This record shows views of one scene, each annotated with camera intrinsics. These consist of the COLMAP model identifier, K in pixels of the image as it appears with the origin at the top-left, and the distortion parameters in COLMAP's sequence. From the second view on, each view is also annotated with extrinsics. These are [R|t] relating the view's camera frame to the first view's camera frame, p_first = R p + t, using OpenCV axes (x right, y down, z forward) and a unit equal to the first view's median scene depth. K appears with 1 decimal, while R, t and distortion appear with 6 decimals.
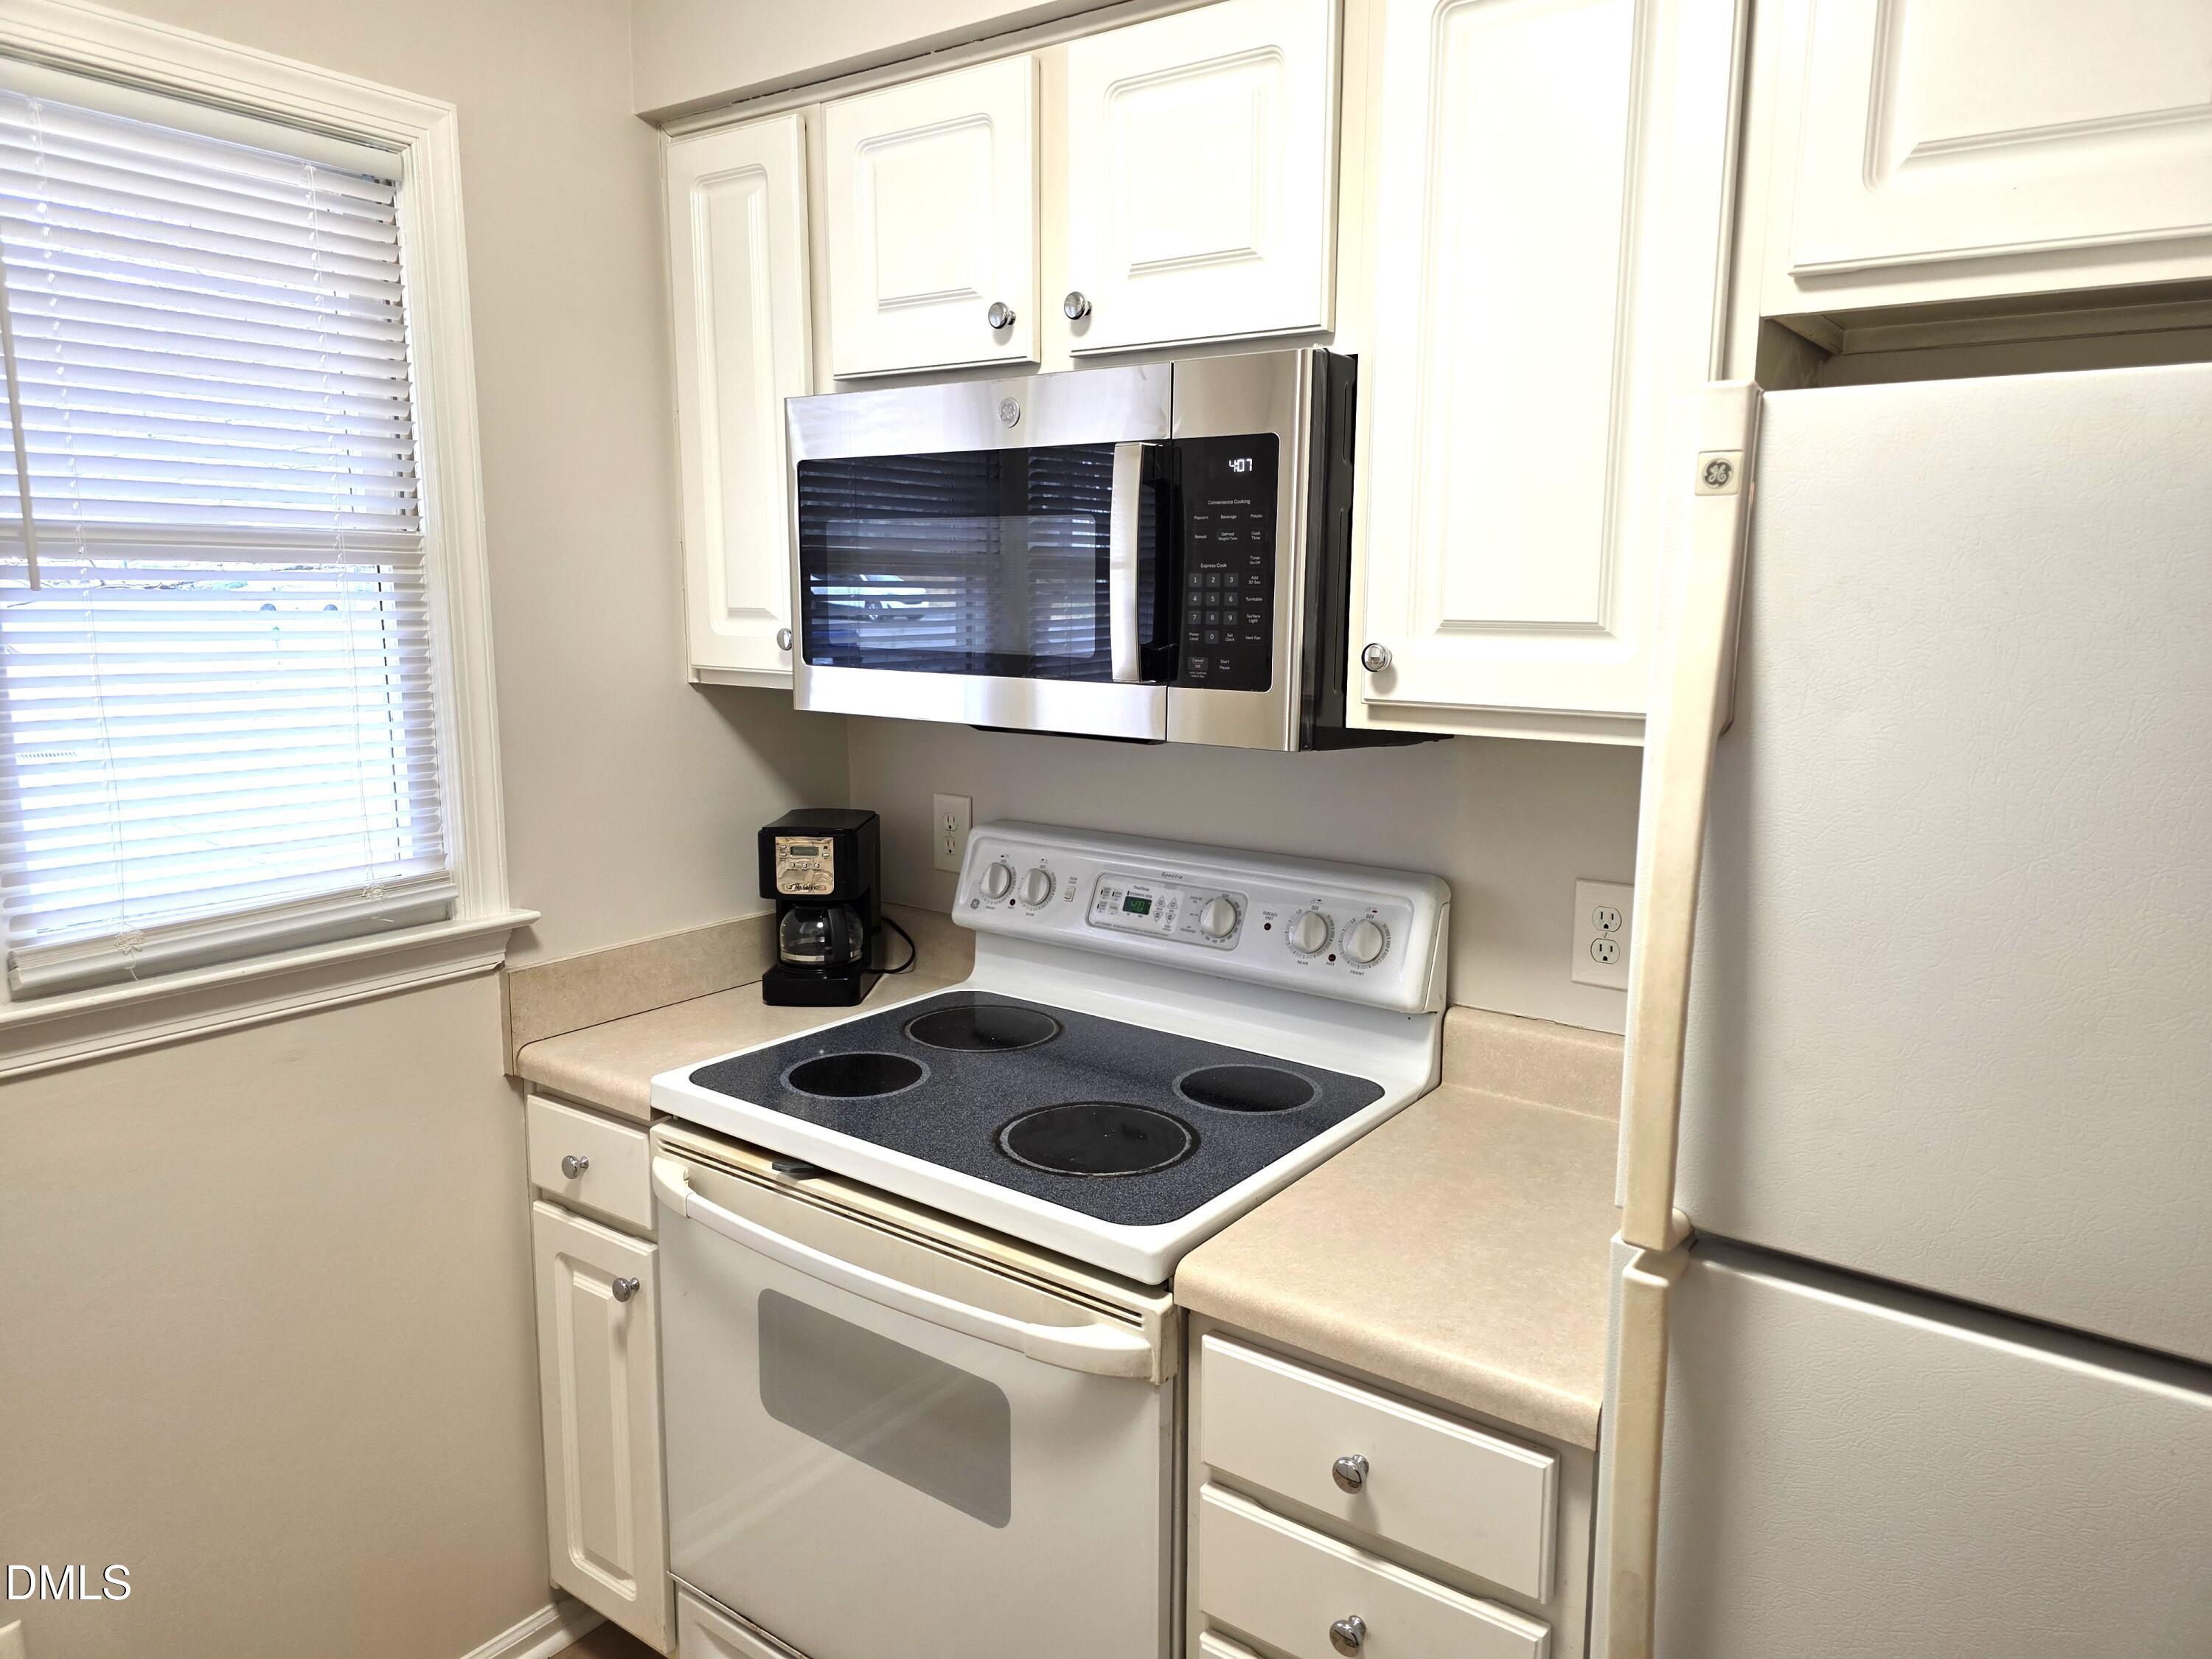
lens RADIAL K [[1469.5, 0, 1134.8], [0, 1469.5, 808.9], [0, 0, 1]] dist [0.071210, -0.066534]
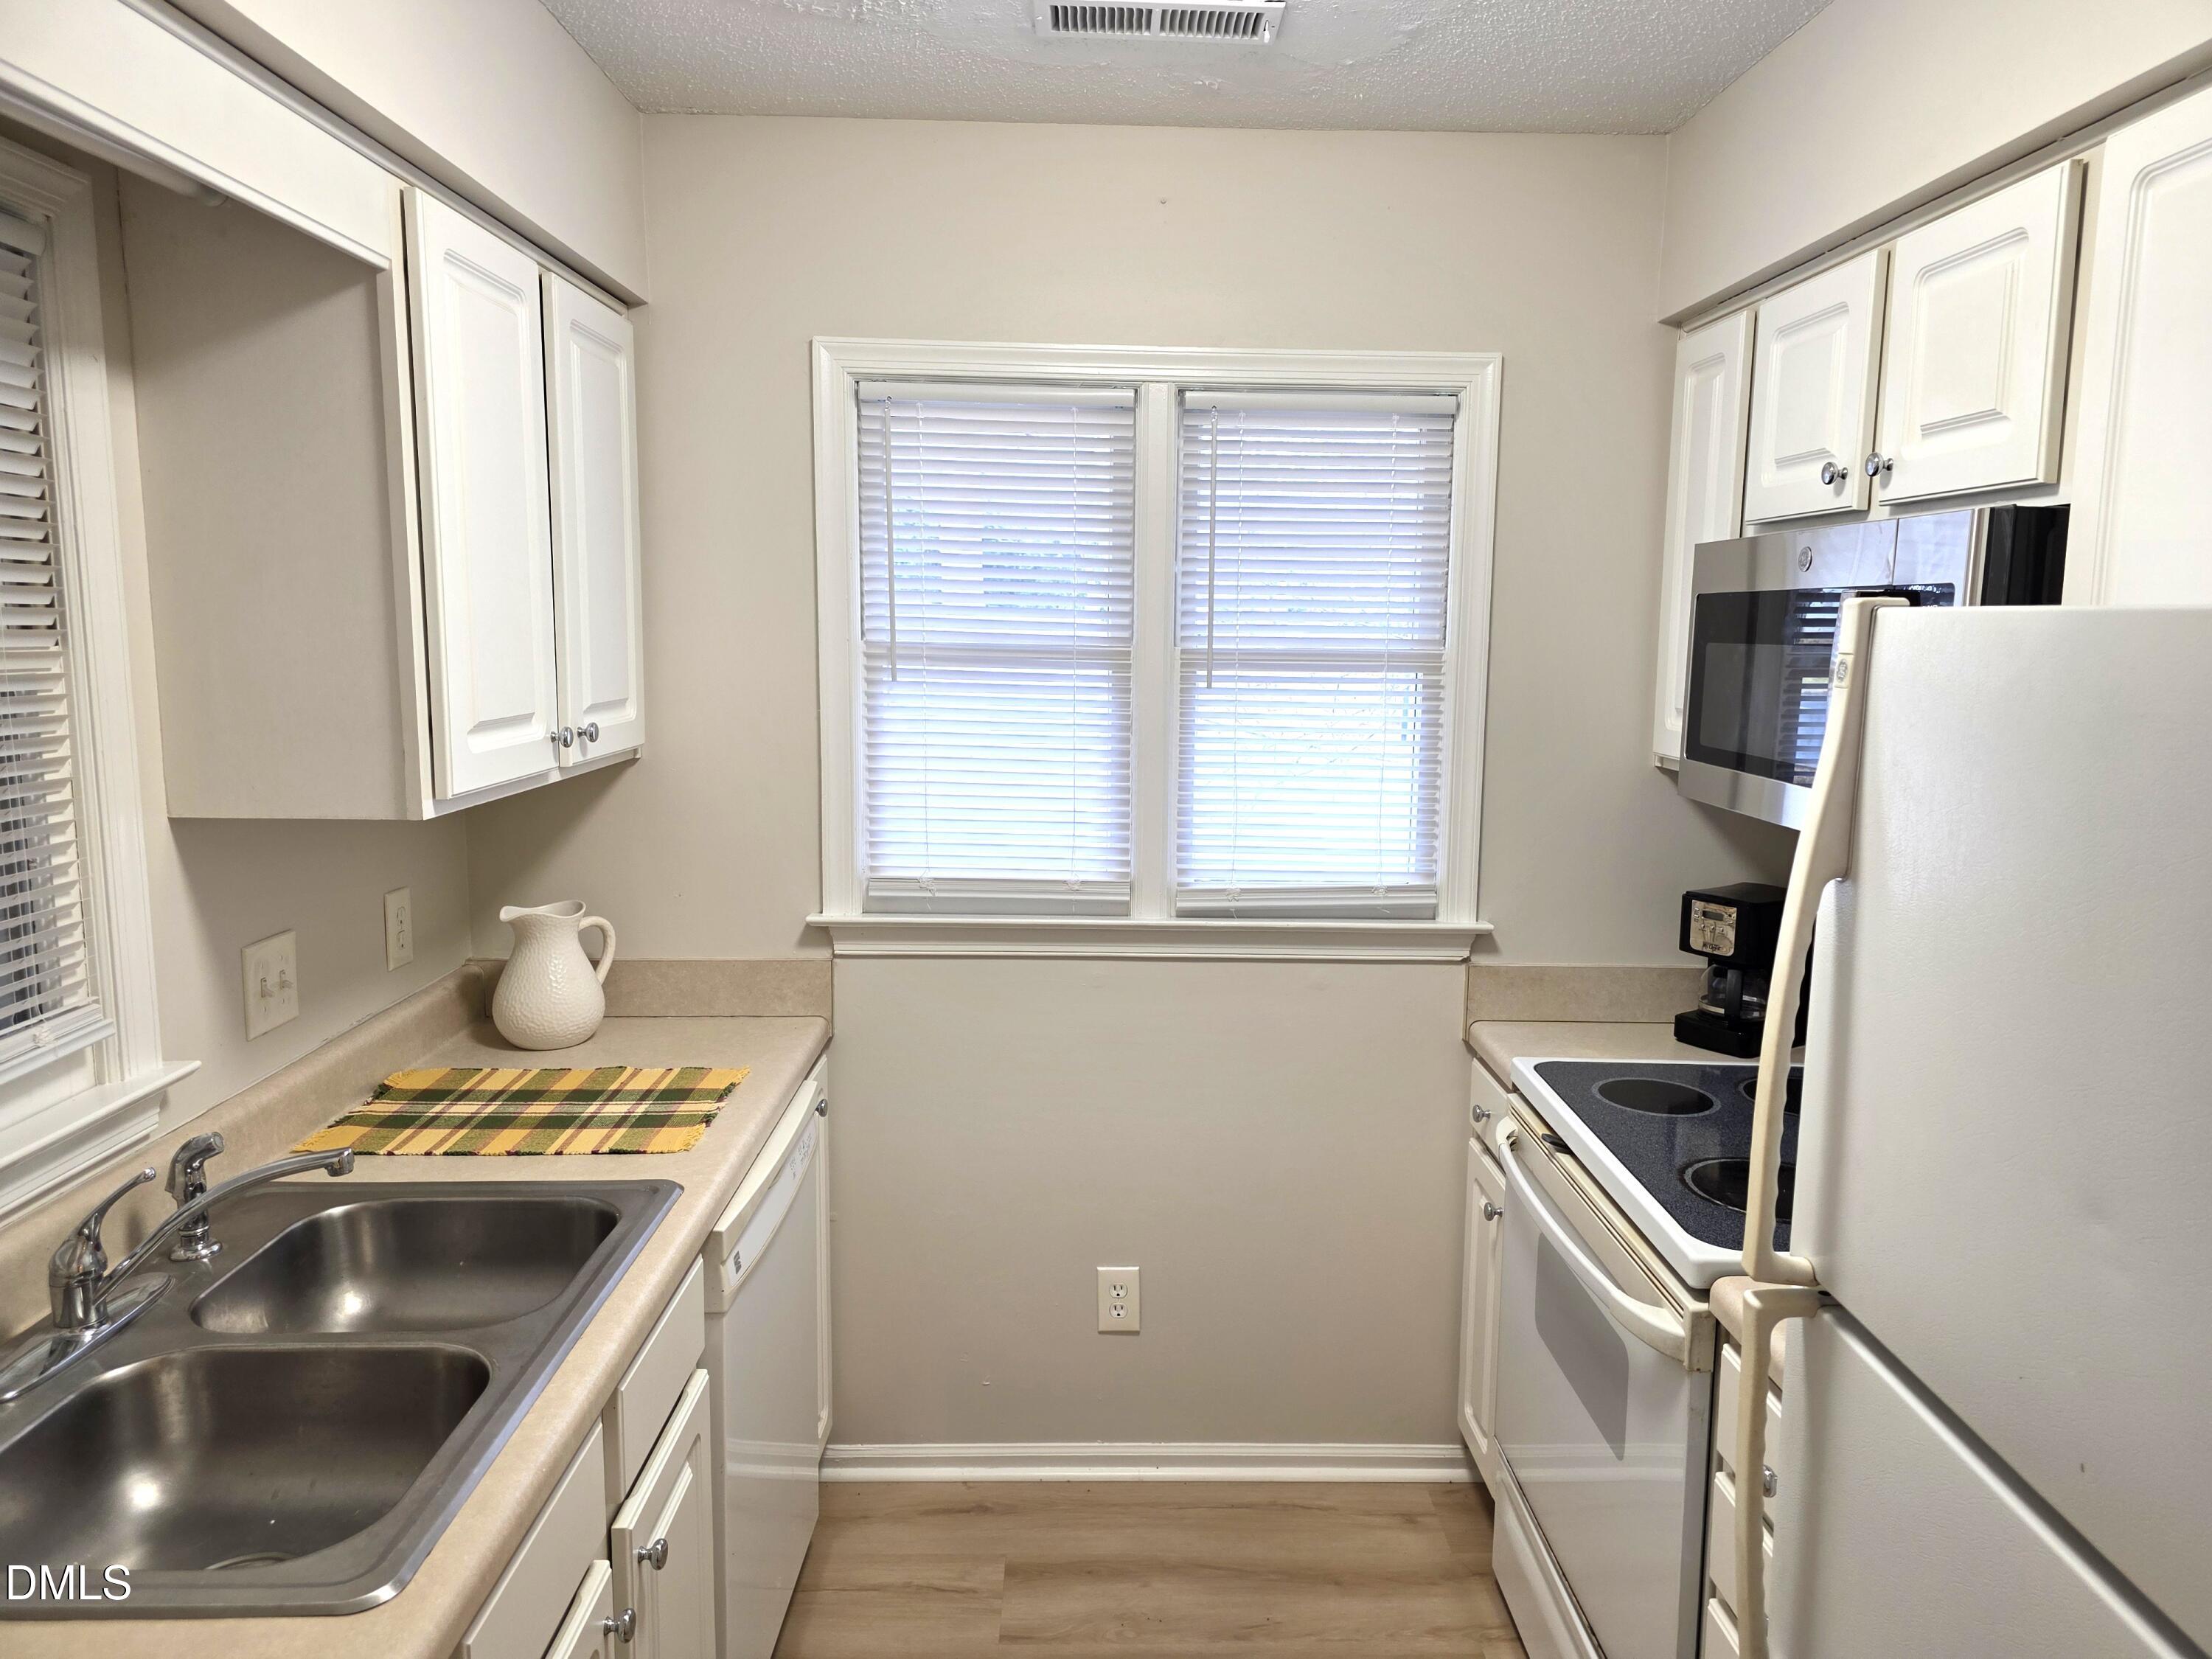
lens RADIAL K [[1469.5, 0, 1134.8], [0, 1469.5, 808.9], [0, 0, 1]] dist [0.071210, -0.066534]
pose [[0.615832, 0.100413, -0.781452, 0.472730], [-0.130237, 0.991174, 0.024727, -0.029057], [0.777039, 0.086546, 0.623475, -0.114896]]
